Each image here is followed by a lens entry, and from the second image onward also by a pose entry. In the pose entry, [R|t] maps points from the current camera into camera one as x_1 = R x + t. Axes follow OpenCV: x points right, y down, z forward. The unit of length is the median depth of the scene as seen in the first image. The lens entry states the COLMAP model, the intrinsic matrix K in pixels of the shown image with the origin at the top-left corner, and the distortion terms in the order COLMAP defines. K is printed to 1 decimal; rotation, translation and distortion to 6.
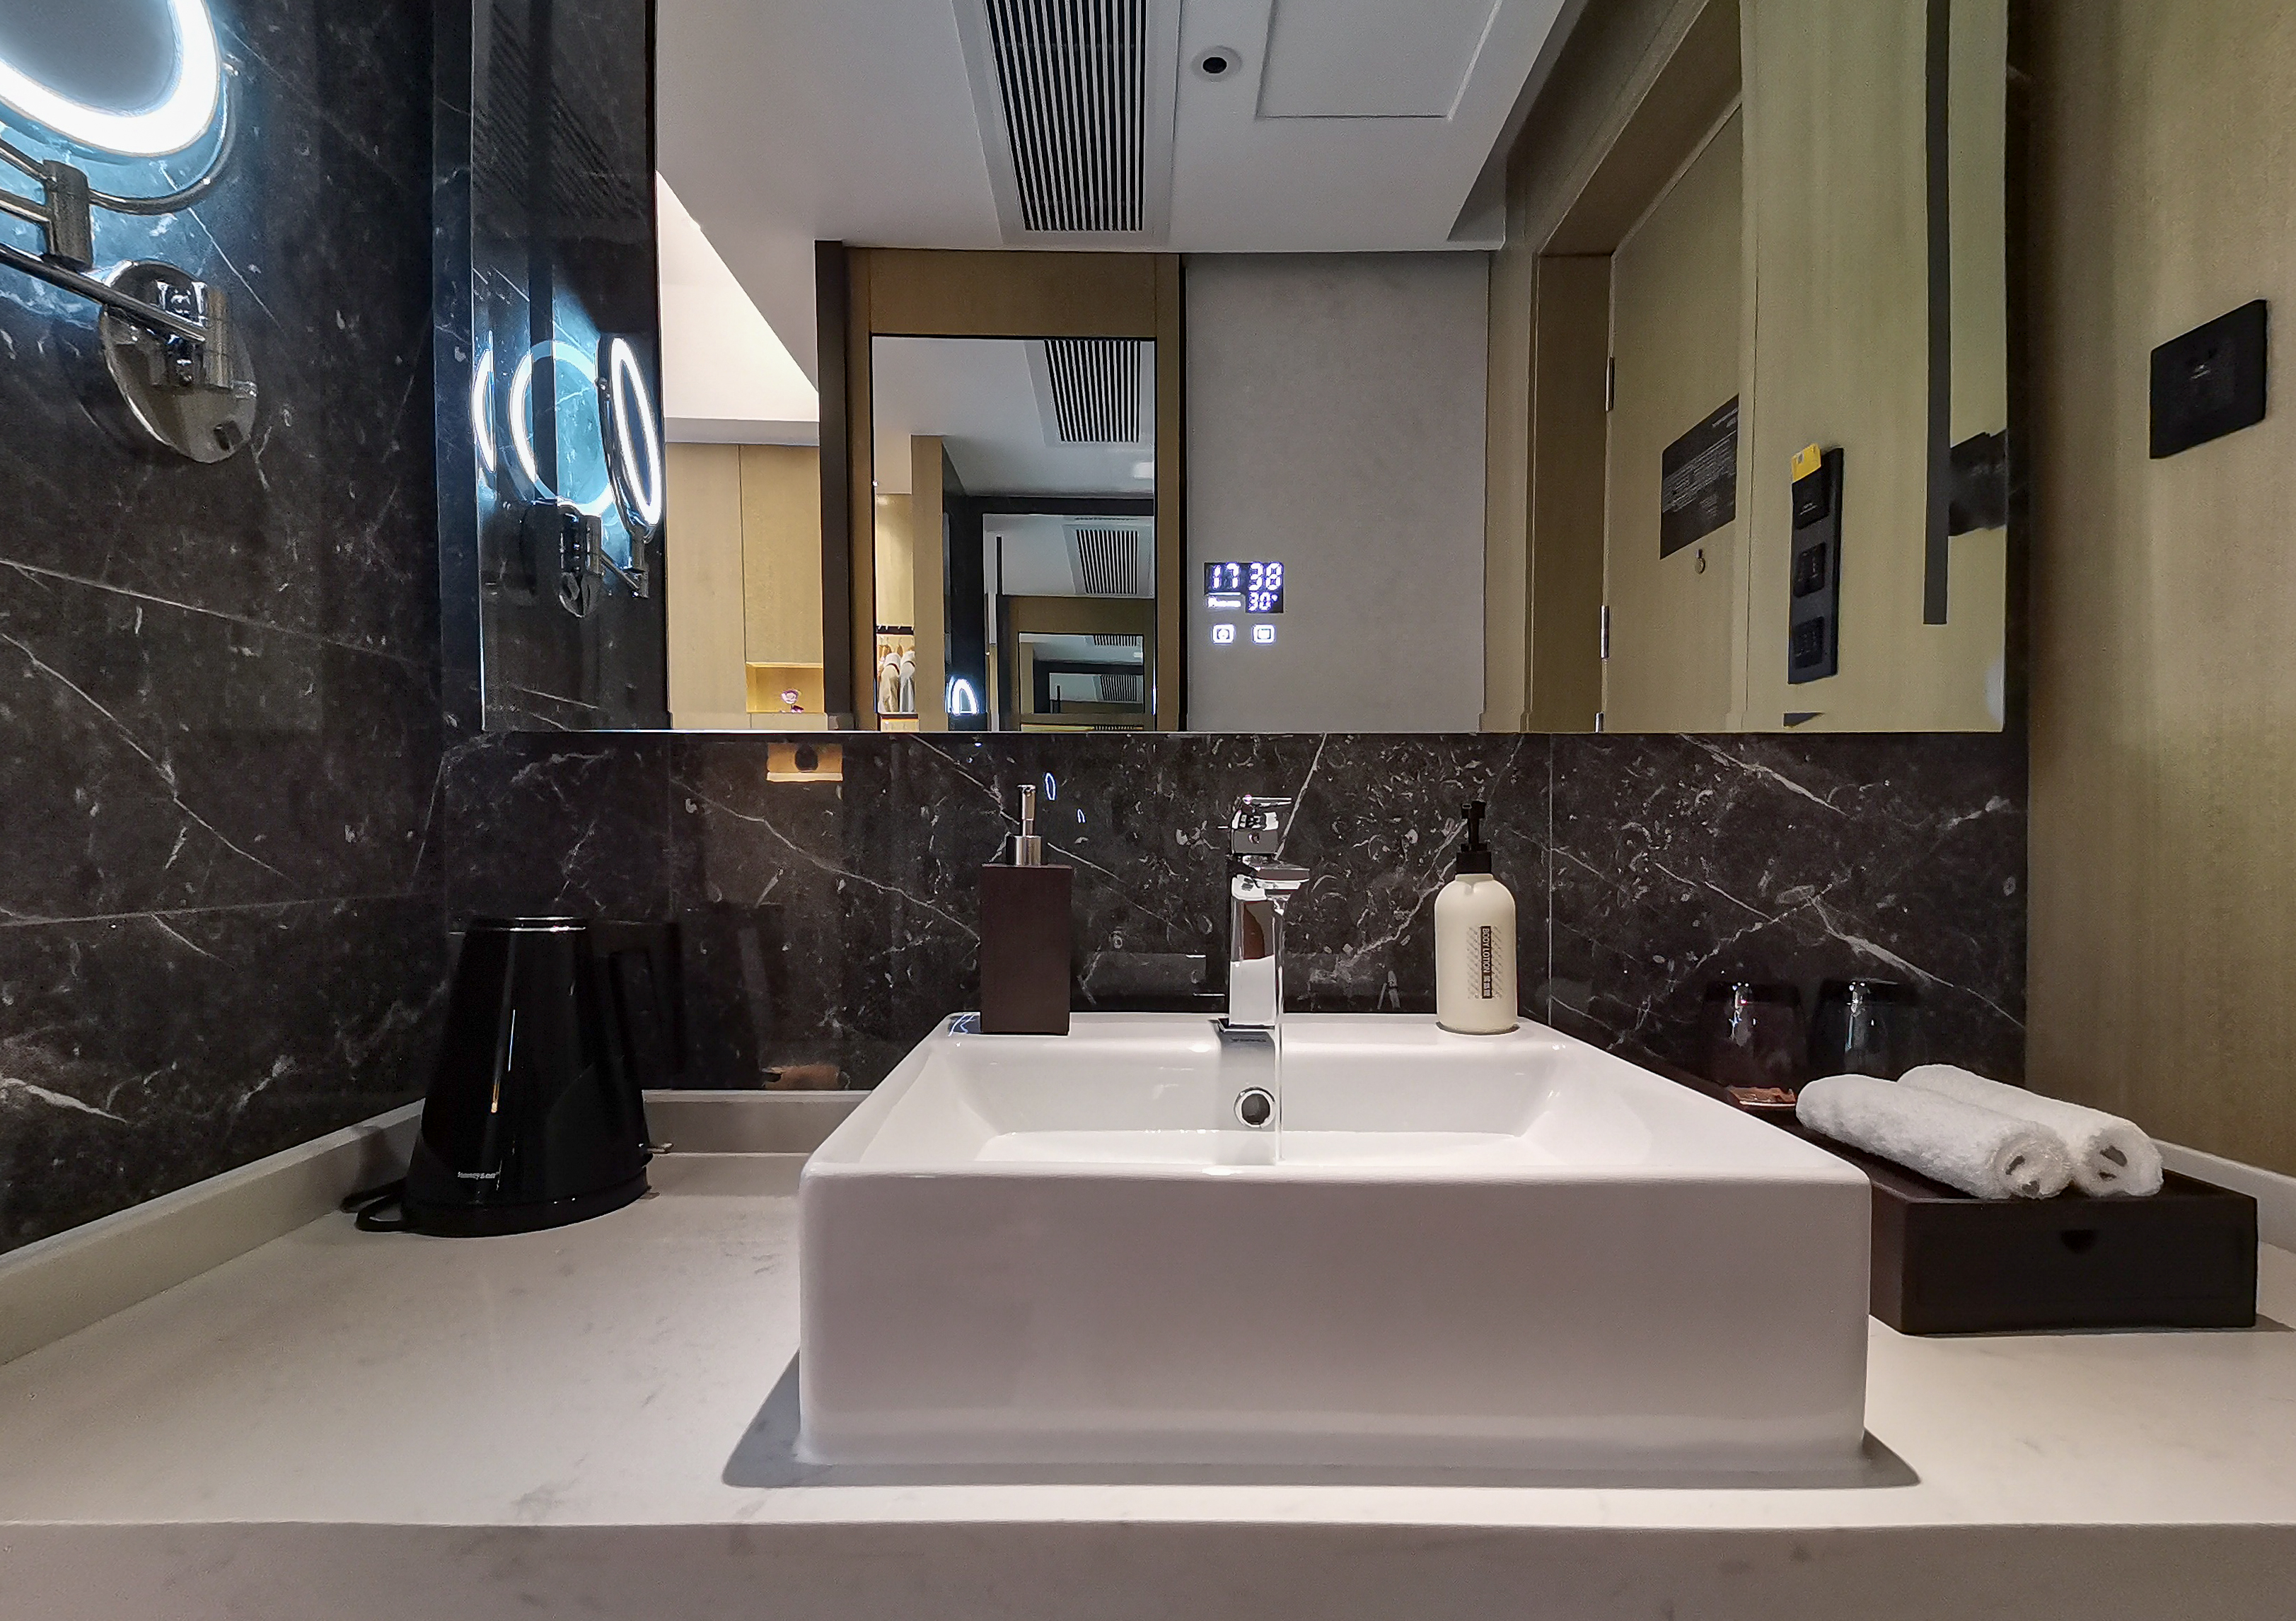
lens RADIAL K [[1161.6, 0, 1145.8], [0, 1161.6, 844.0], [0, 0, 1]] dist [0.027992, -0.000741]
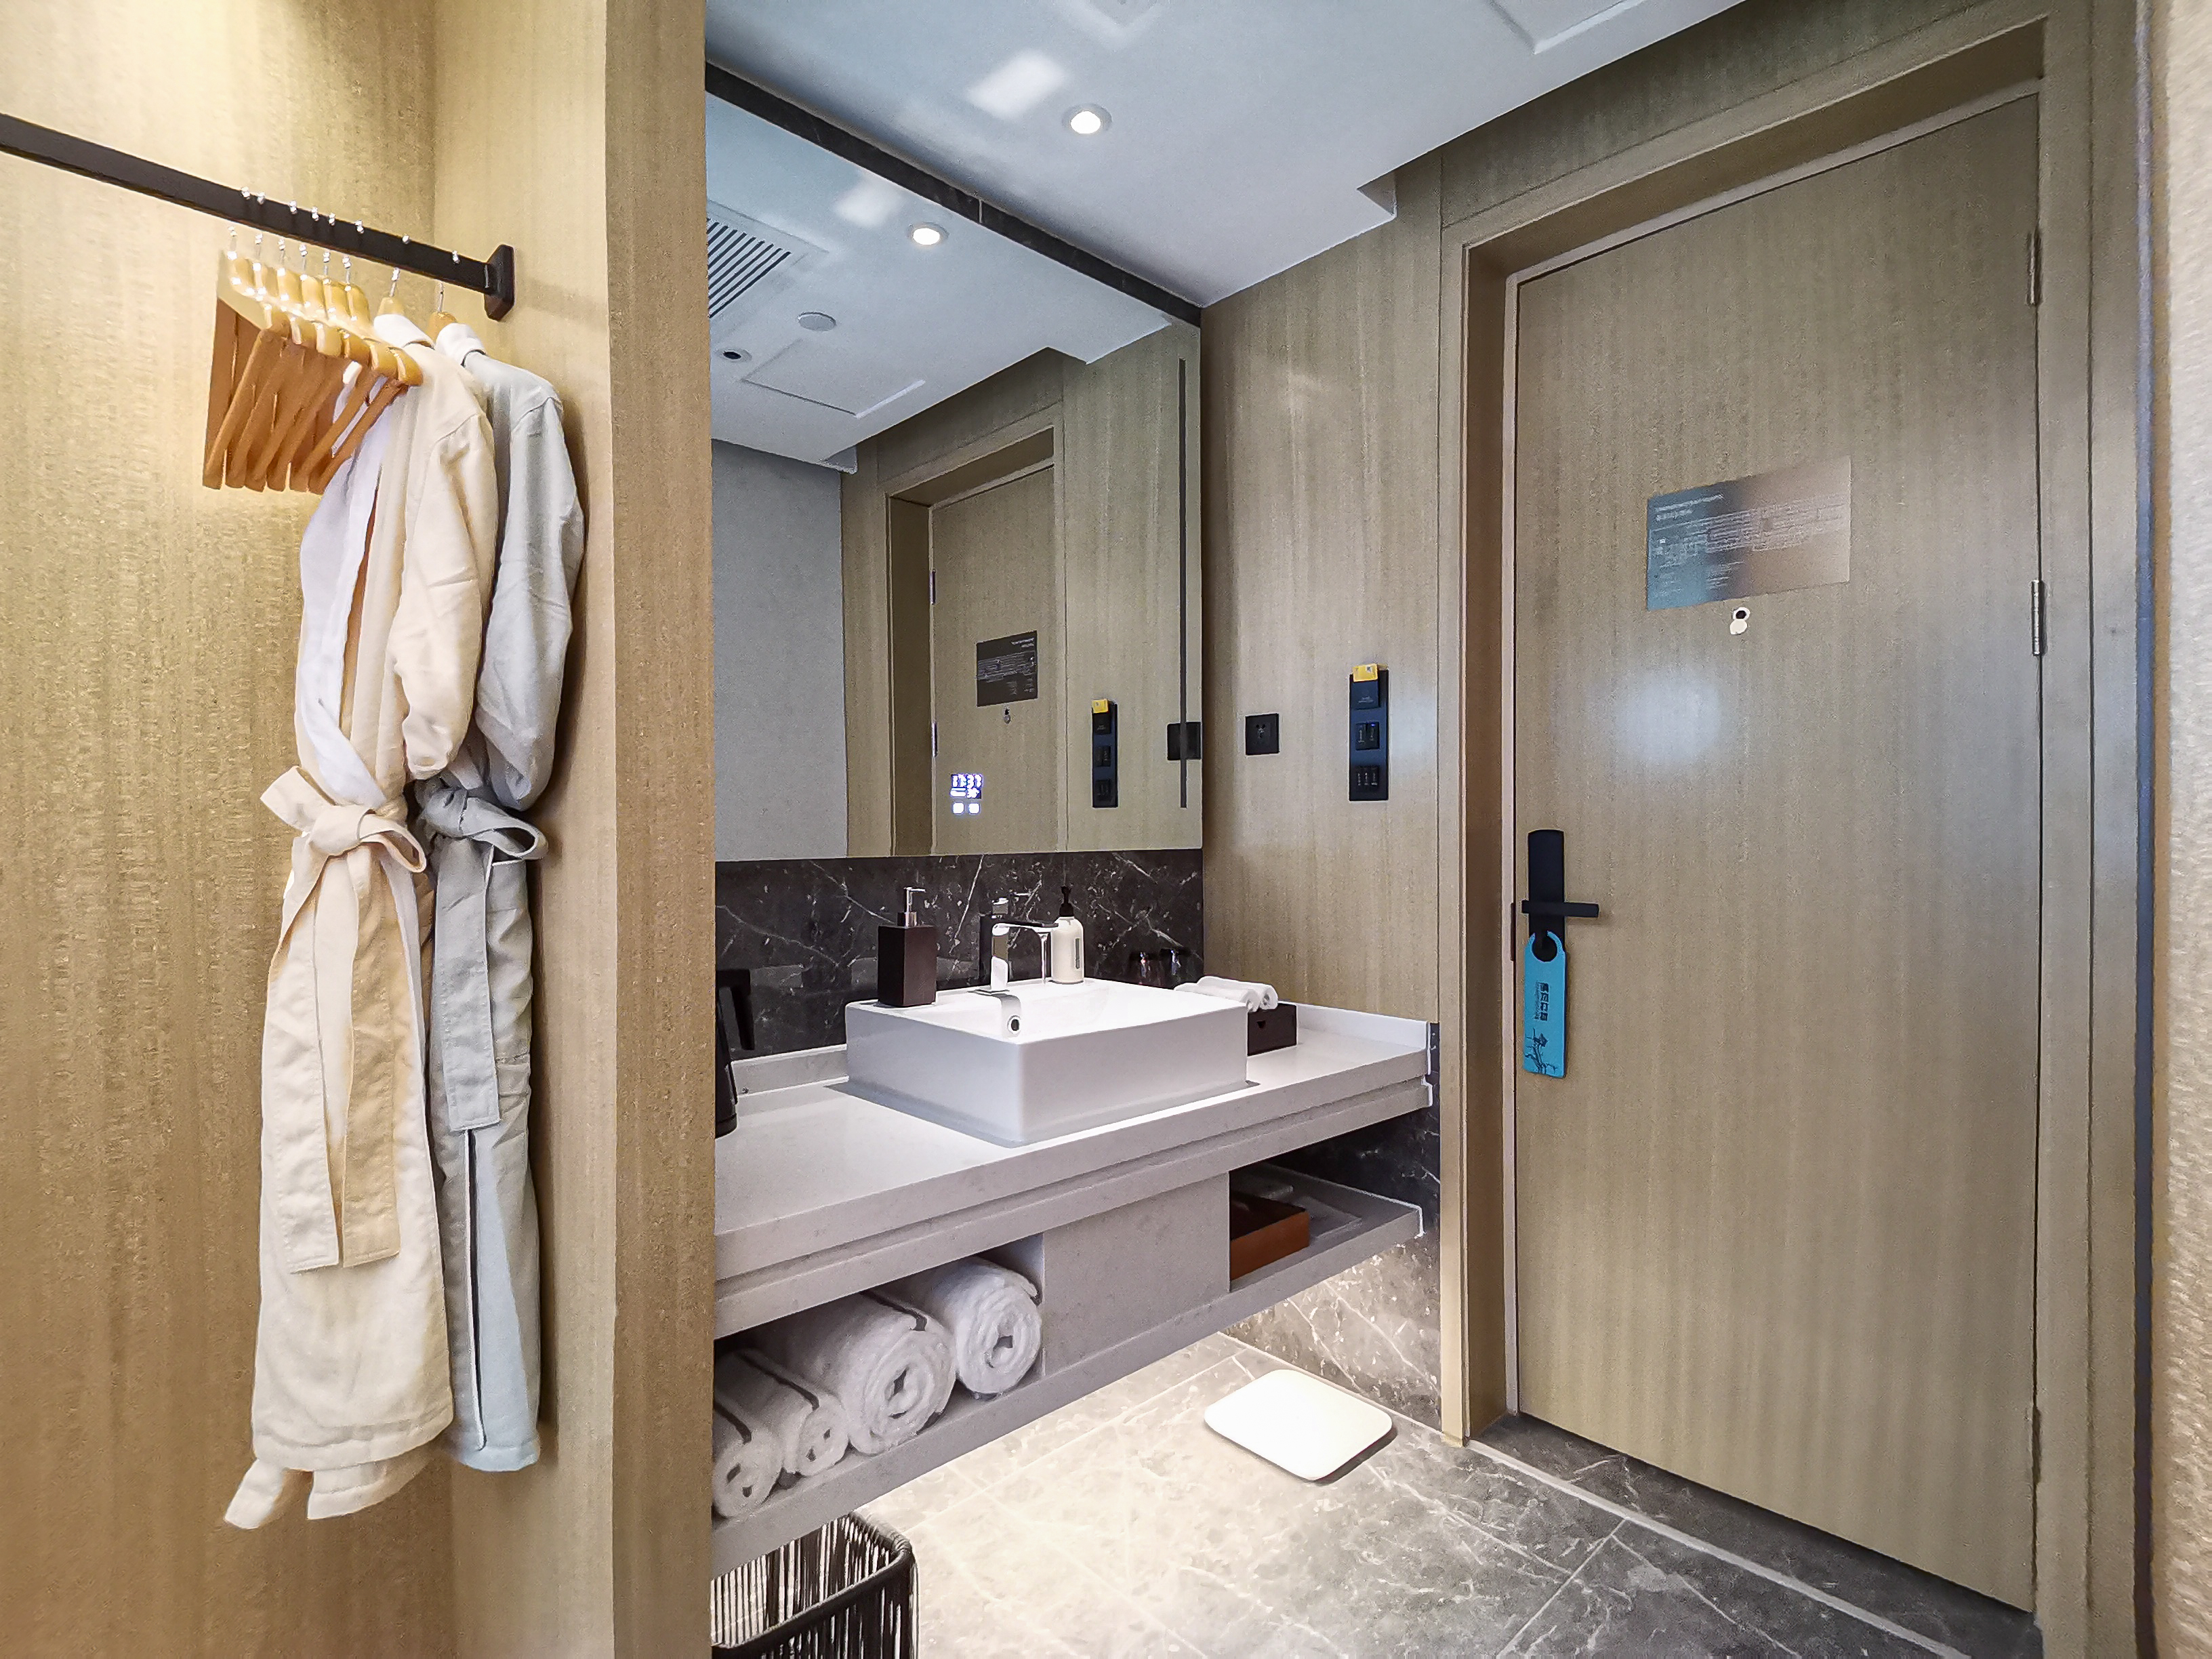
lens RADIAL K [[1095.7, 0, 1107.4], [0, 1095.7, 828.9], [0, 0, 1]] dist [0.041889, 0.000278]
pose [[0.734271, -0.004299, 0.678843, -1.084053], [0.006039, 0.999982, -0.000199, -0.141233], [-0.678830, 0.004246, 0.734284, -0.642457]]
